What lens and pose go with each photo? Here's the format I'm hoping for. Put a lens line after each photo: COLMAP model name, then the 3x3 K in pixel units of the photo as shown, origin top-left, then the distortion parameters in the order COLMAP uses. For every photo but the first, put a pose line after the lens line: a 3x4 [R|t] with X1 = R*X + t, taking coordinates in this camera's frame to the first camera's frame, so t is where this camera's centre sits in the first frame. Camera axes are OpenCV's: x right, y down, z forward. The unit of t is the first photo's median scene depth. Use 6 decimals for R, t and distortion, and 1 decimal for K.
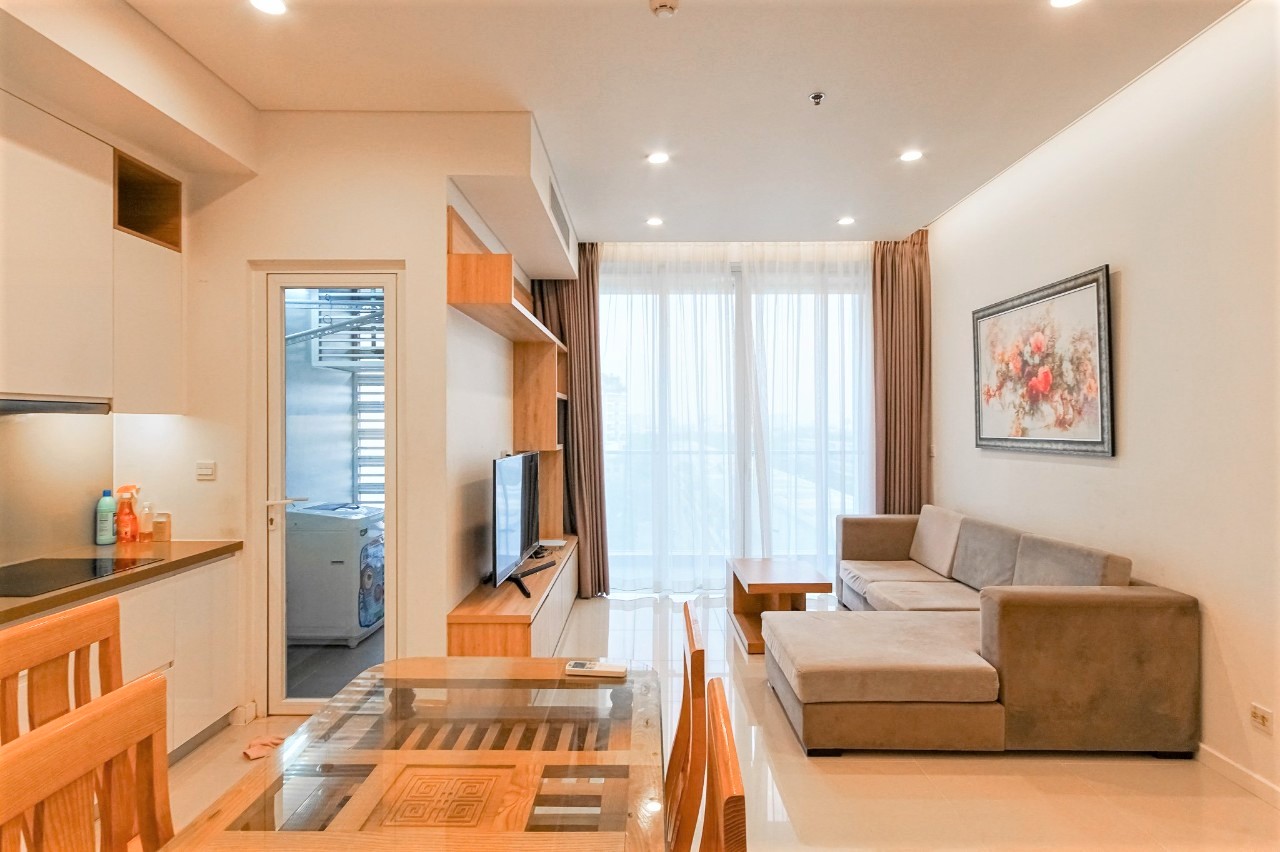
lens RADIAL K [[714.9, 0, 640.0], [0, 714.9, 426.0], [0, 0, 1]] dist [0.002816, 0.000796]
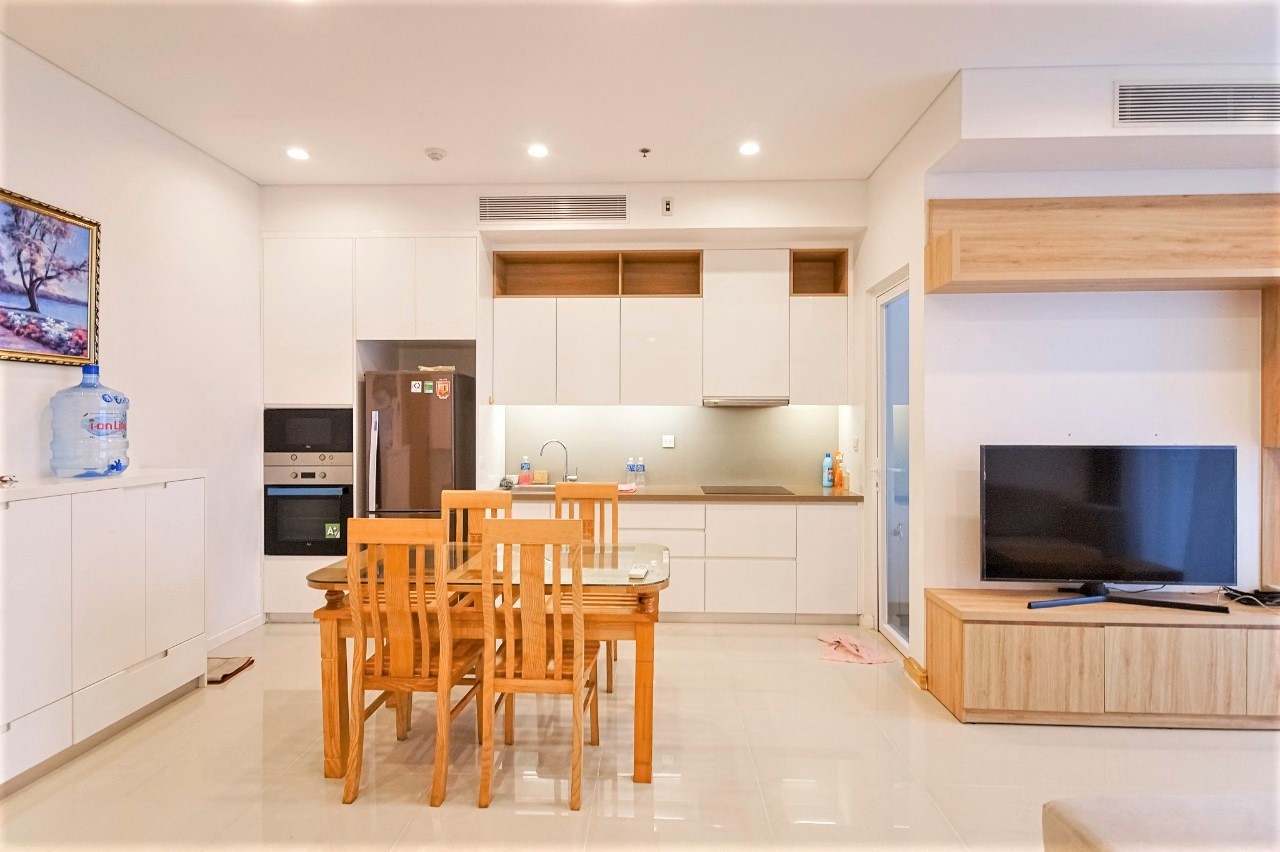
lens RADIAL K [[714.9, 0, 640.0], [0, 714.9, 426.0], [0, 0, 1]] dist [0.002816, 0.000796]
pose [[-0.037770, 0.004362, -0.999277, 0.867433], [-0.000120, 0.999990, 0.004369, 0.021145], [0.999286, 0.000285, -0.037769, 0.633249]]
